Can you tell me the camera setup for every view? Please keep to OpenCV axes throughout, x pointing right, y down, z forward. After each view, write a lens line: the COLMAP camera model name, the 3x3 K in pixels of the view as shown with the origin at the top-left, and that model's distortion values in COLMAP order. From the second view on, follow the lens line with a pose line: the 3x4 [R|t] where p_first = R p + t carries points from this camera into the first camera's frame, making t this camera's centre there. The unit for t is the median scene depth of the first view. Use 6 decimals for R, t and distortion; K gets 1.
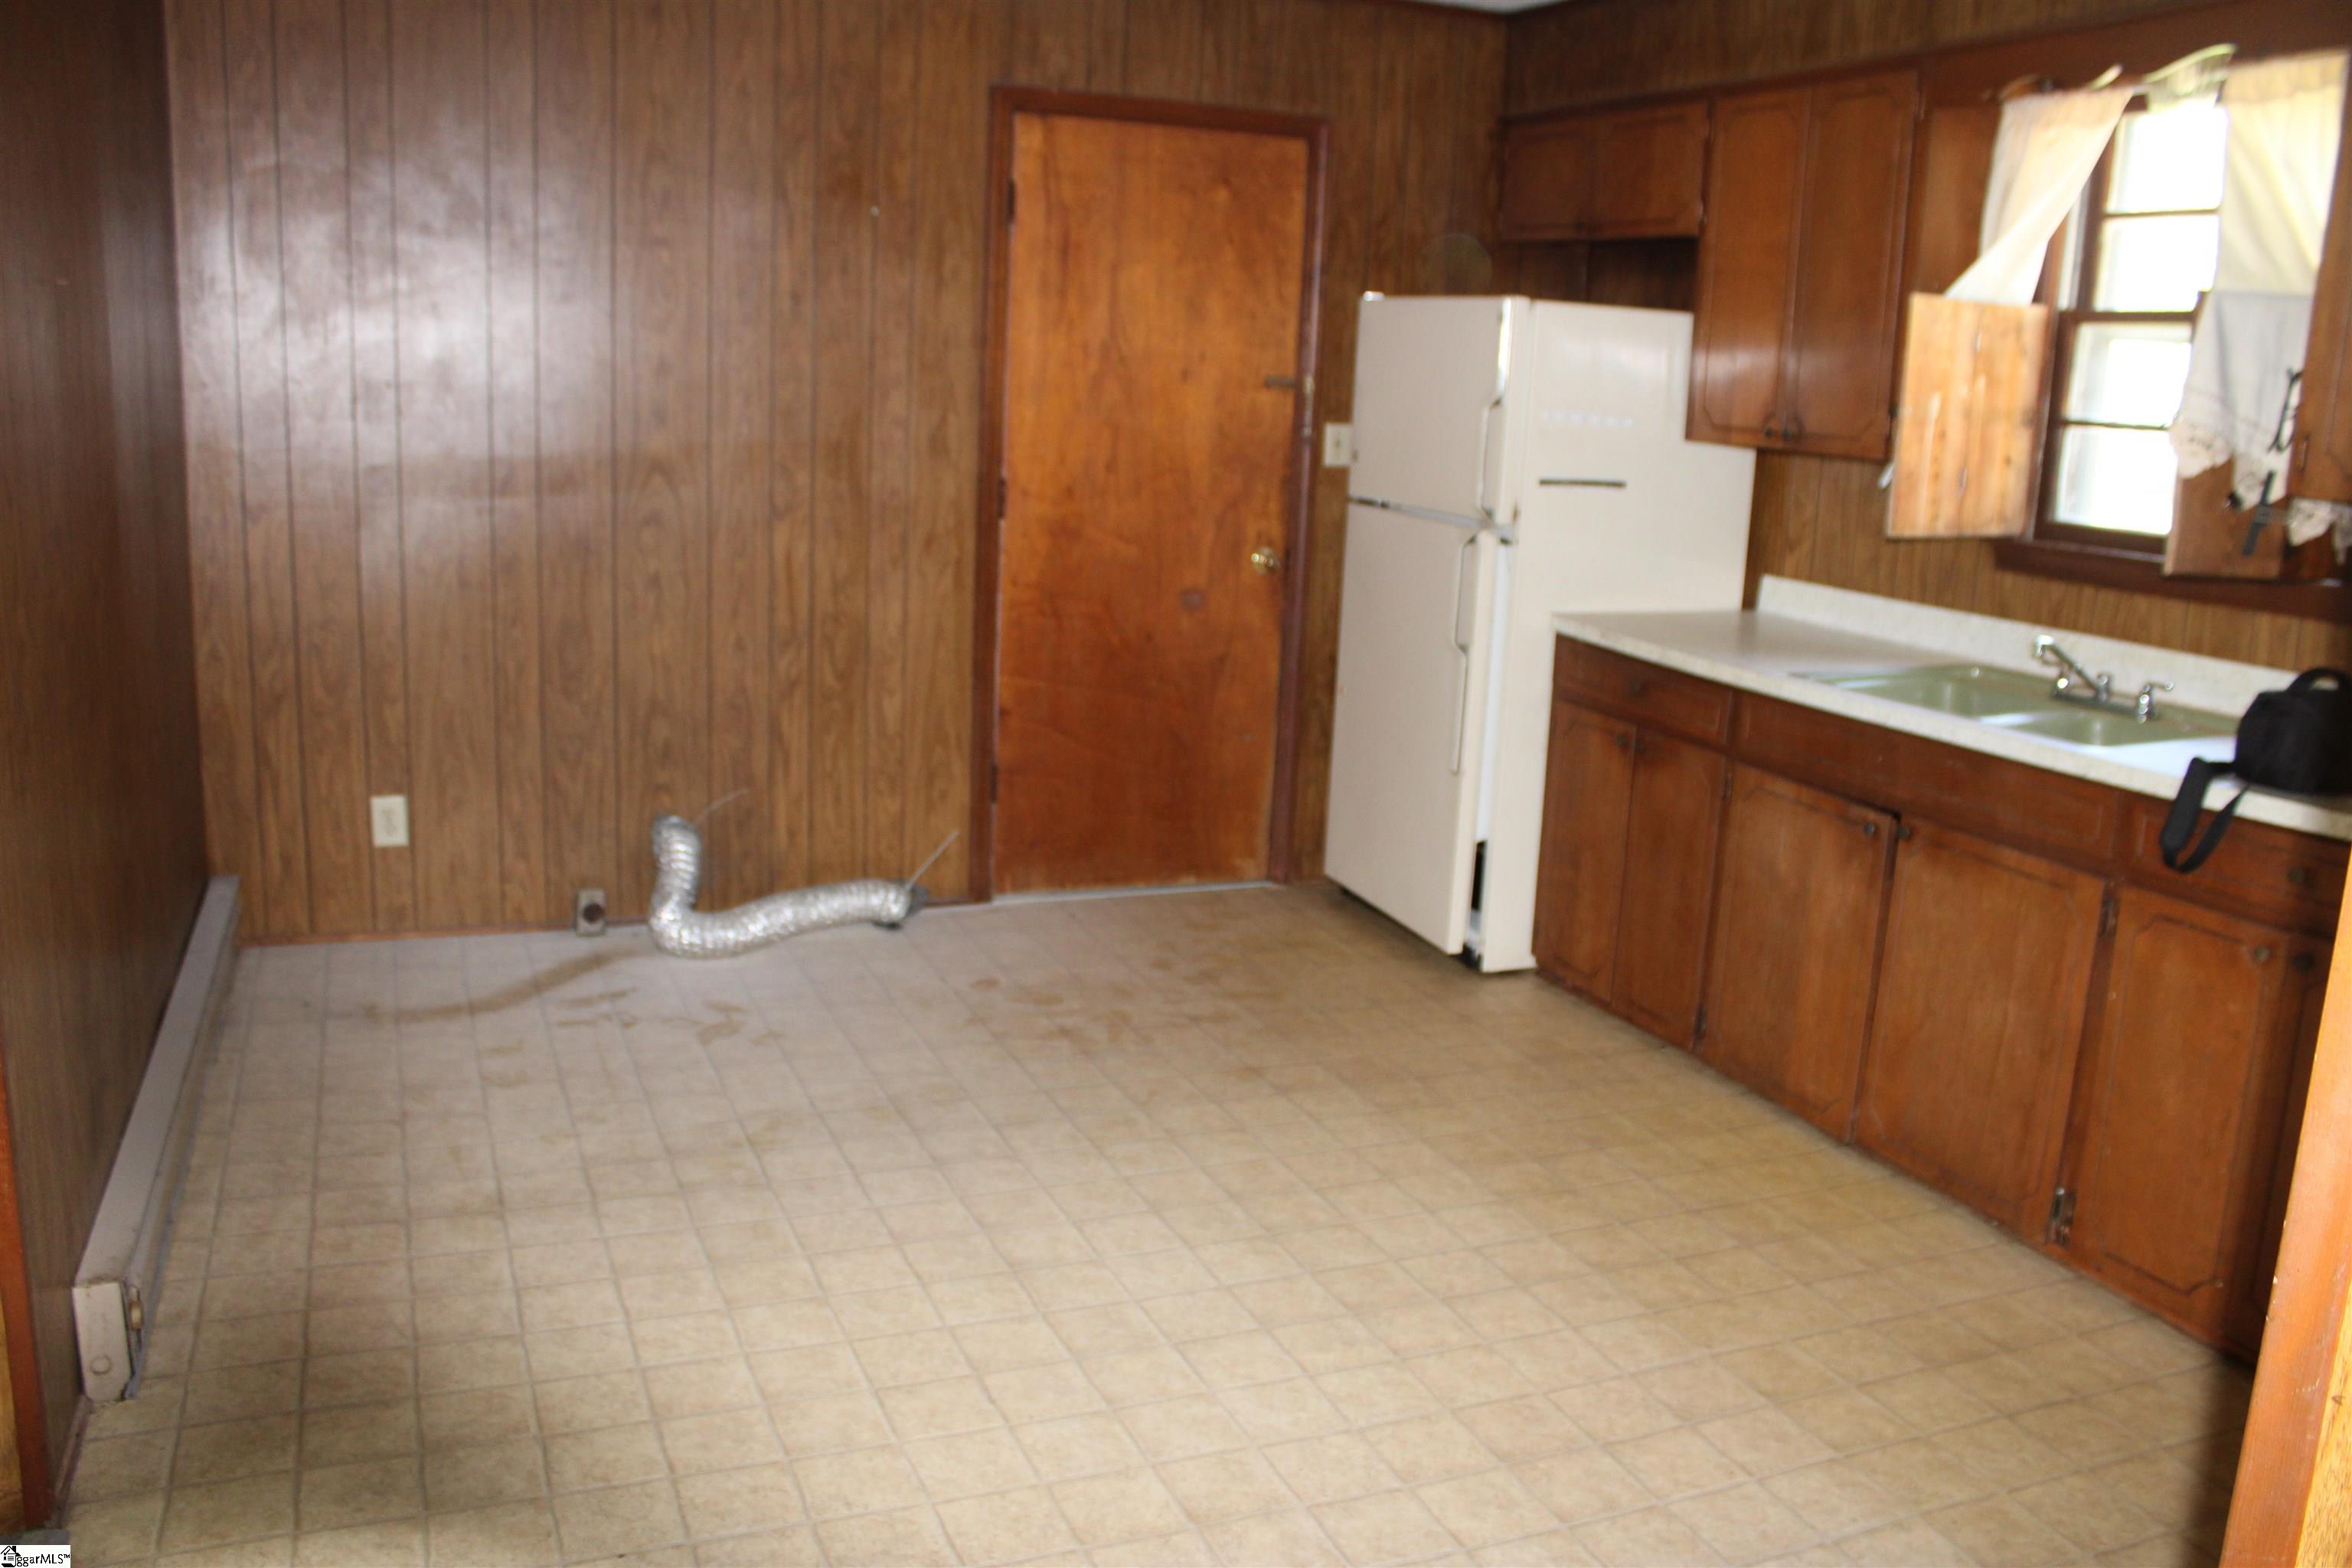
lens RADIAL K [[1987.5, 0, 1196.7], [0, 1987.5, 783.5], [0, 0, 1]] dist [-0.111240, 0.083219]
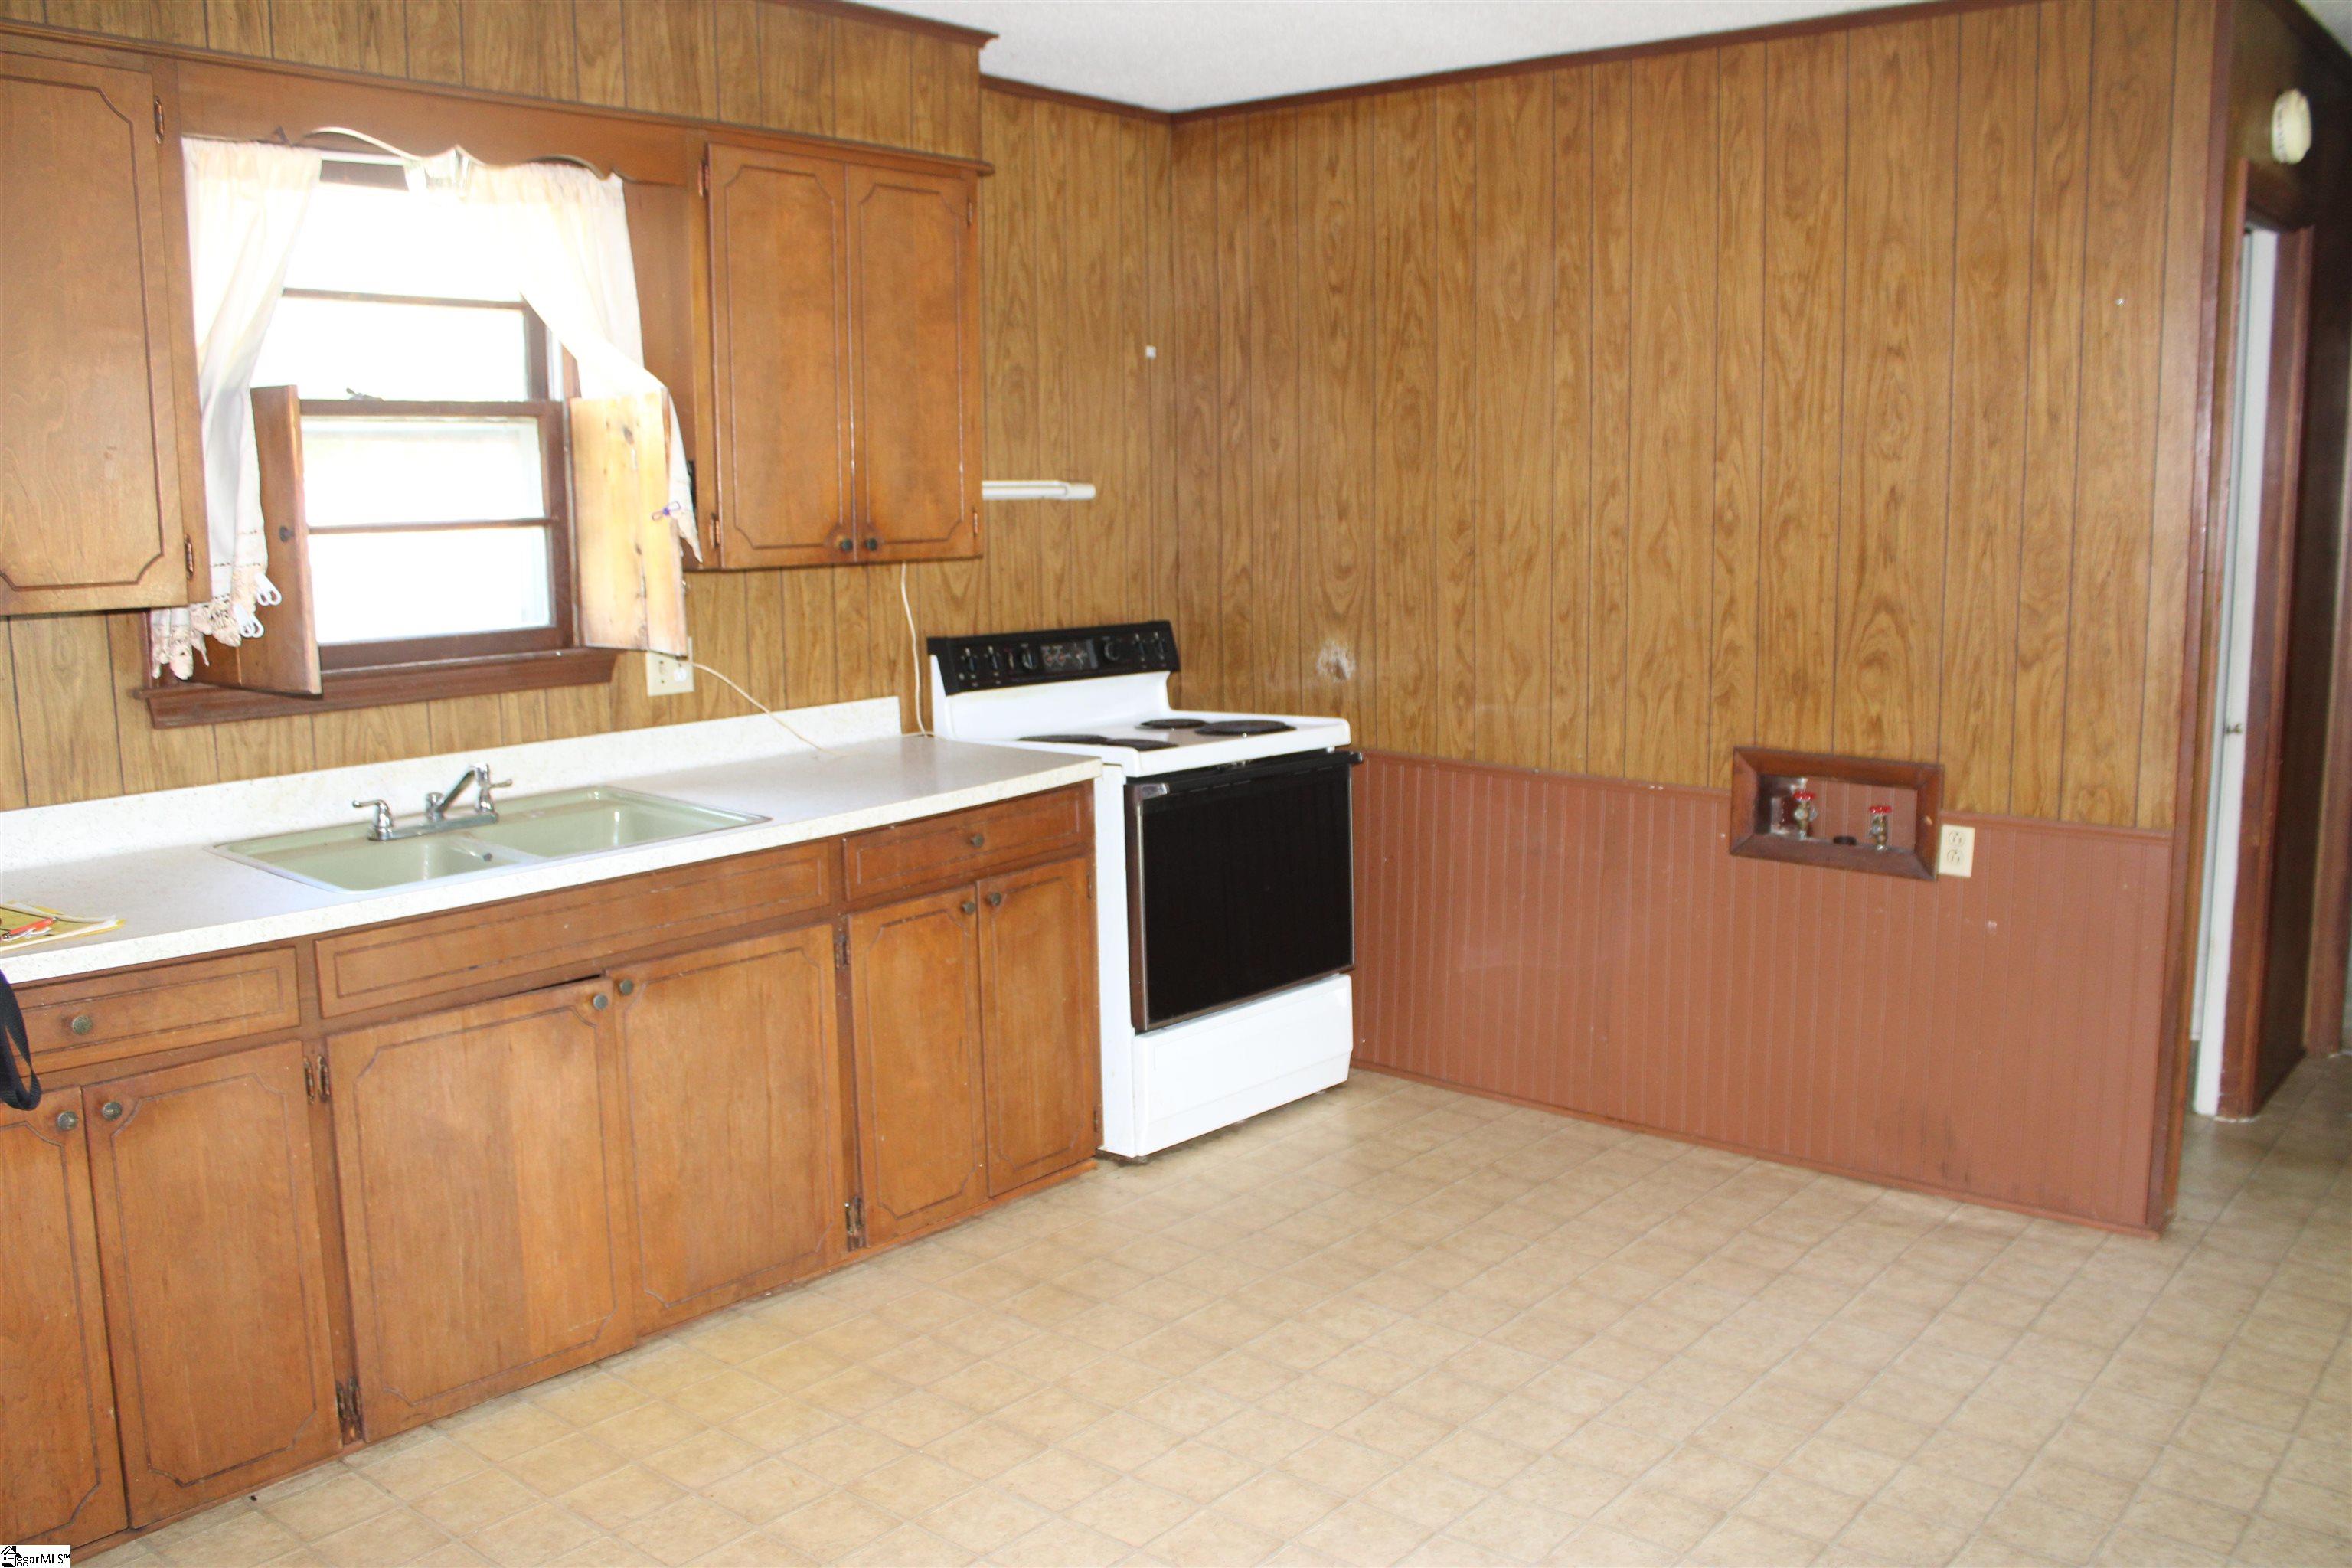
lens RADIAL K [[1987.5, 0, 1197.2], [0, 1987.5, 795.8], [0, 0, 1]] dist [-0.111240, 0.083219]
pose [[-0.469613, -0.182939, 0.863711, -0.556745], [0.167711, 0.941999, 0.290708, -0.291791], [-0.866797, 0.281374, -0.411694, 1.181633]]
